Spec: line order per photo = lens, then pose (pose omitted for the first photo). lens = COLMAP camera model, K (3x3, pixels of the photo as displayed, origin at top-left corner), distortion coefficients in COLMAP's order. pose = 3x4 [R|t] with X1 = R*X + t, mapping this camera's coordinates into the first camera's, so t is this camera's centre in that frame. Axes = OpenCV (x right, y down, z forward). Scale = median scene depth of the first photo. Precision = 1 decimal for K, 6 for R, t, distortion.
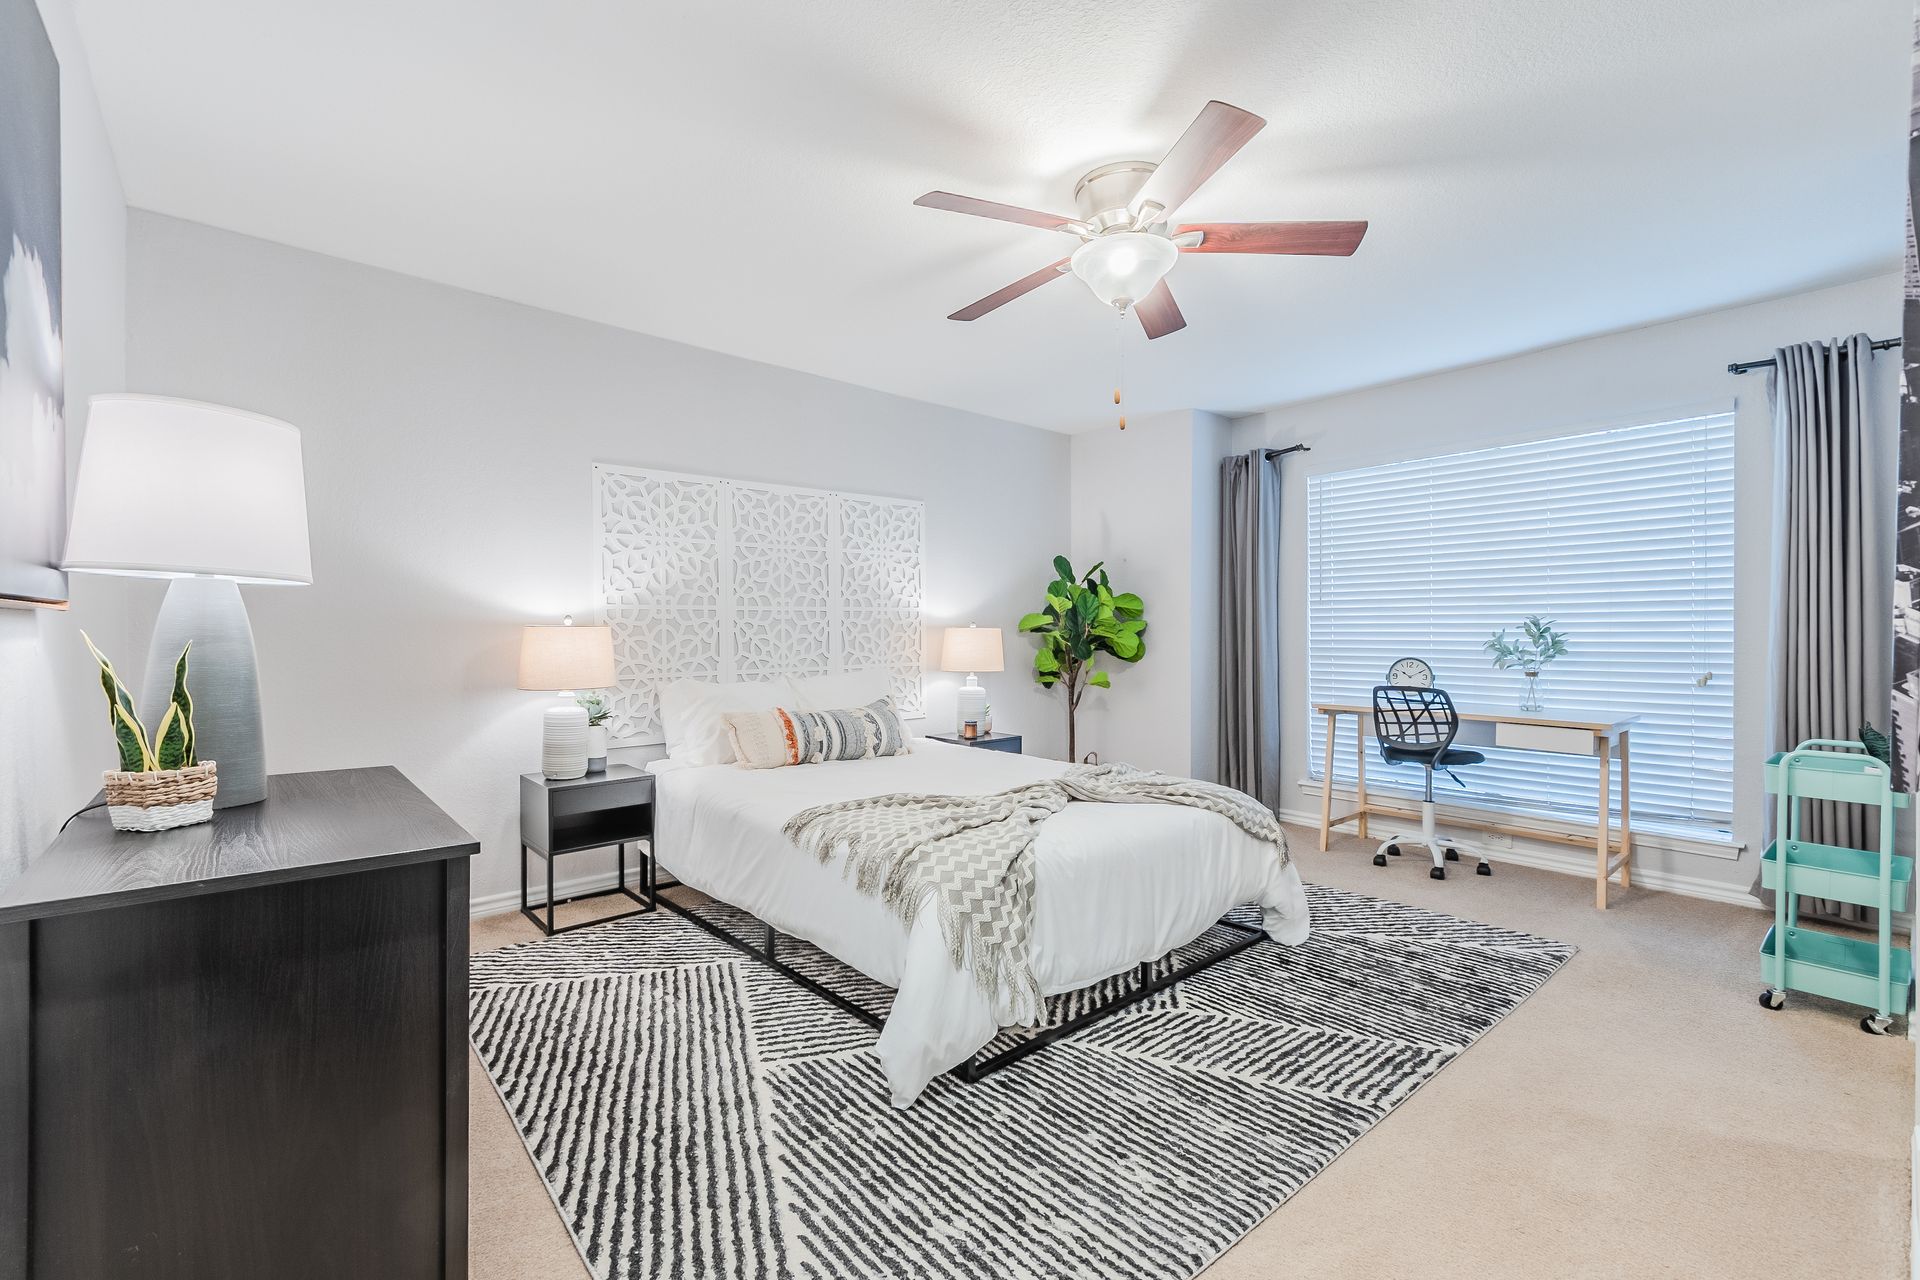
lens RADIAL K [[838.8, 0, 955.4], [0, 838.8, 638.5], [0, 0, 1]] dist [0.003431, 0.000348]
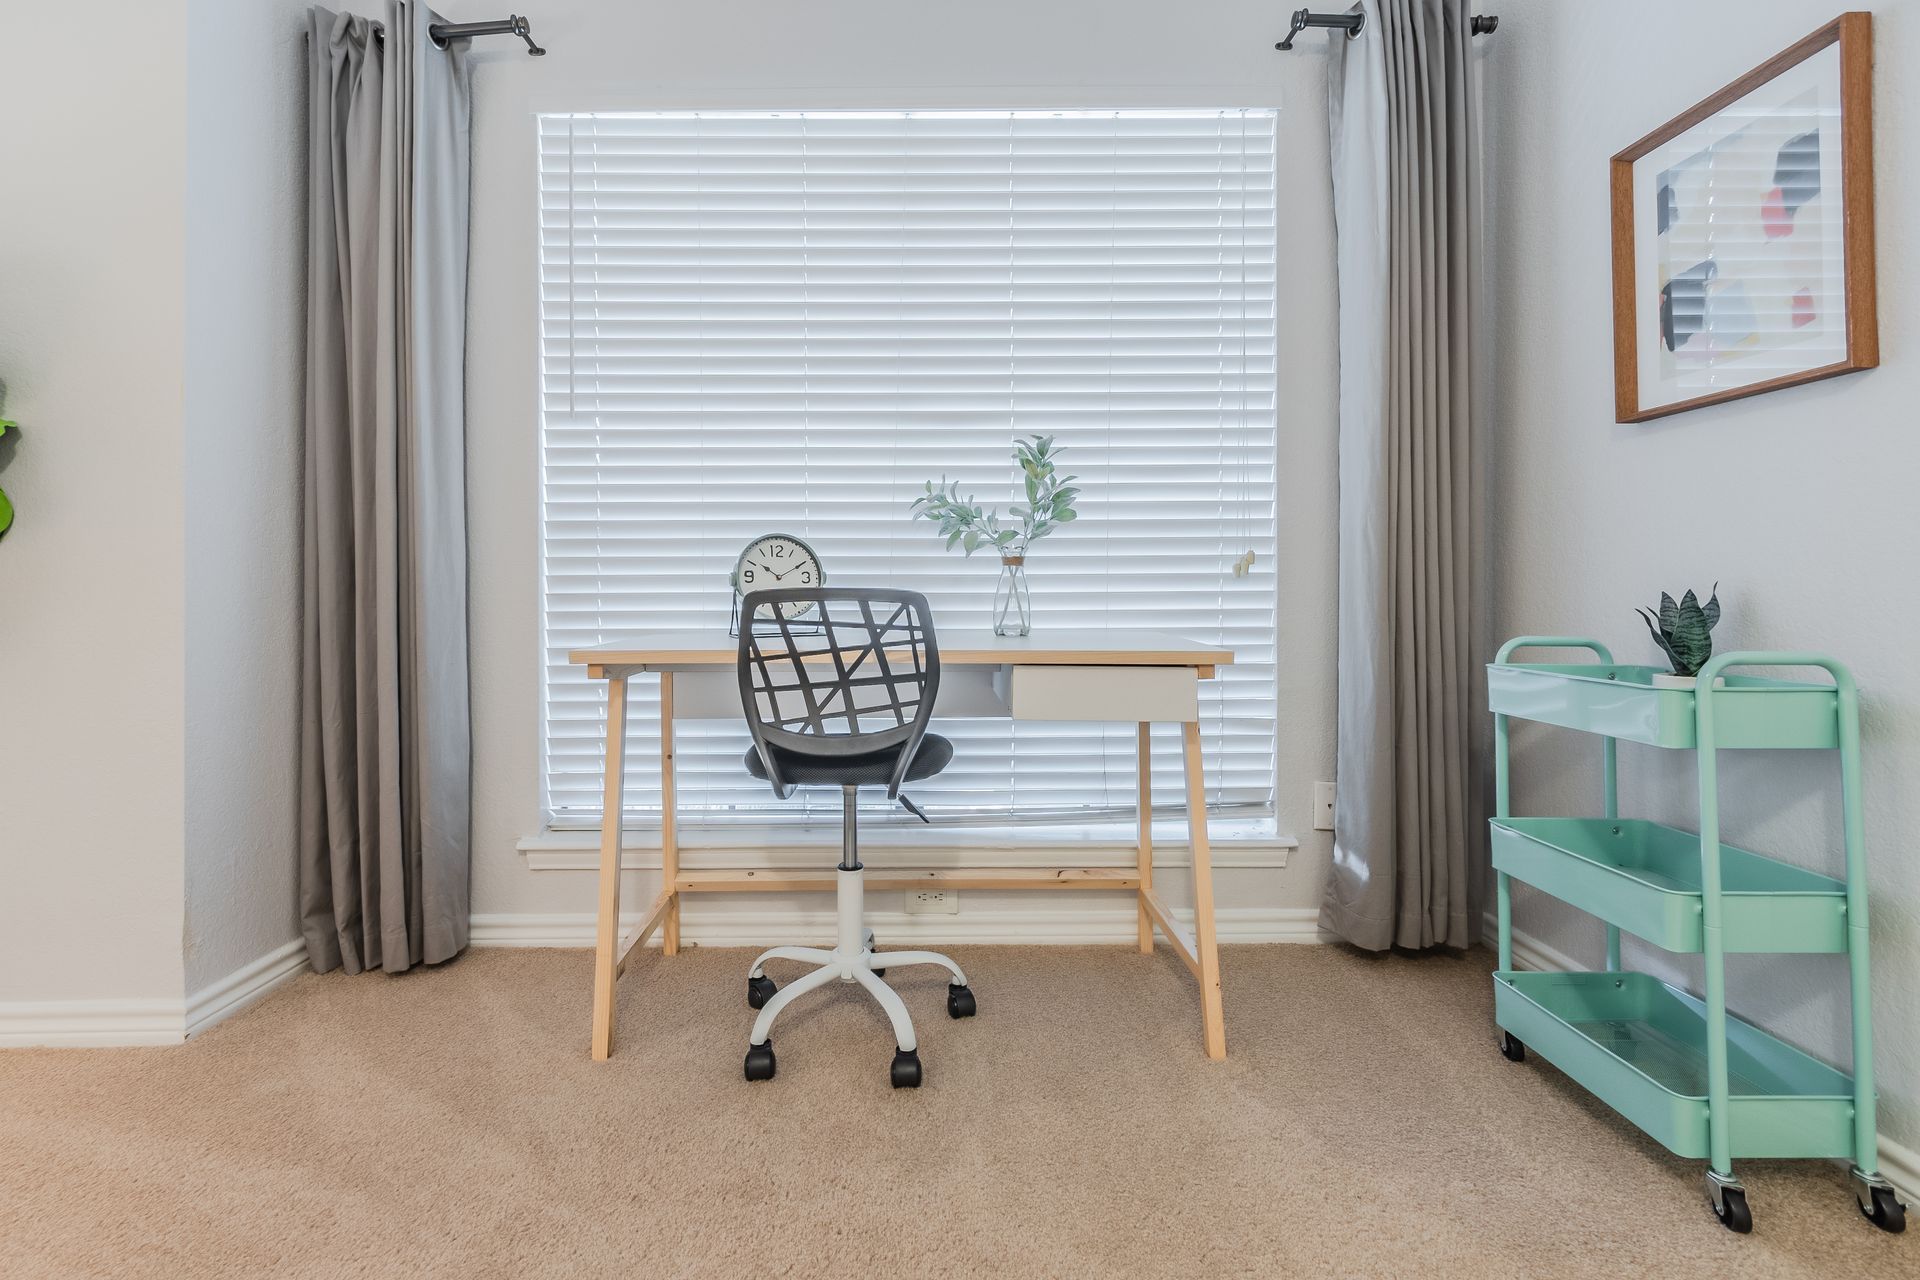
lens RADIAL K [[783.5, 0, 912.9], [0, 783.5, 584.6], [0, 0, 1]] dist [0.001252, -0.000561]
pose [[0.640773, 0.000353, 0.767731, 0.292217], [0.007042, 0.999955, -0.006336, 0.058116], [-0.767698, 0.009466, 0.640741, 0.745223]]
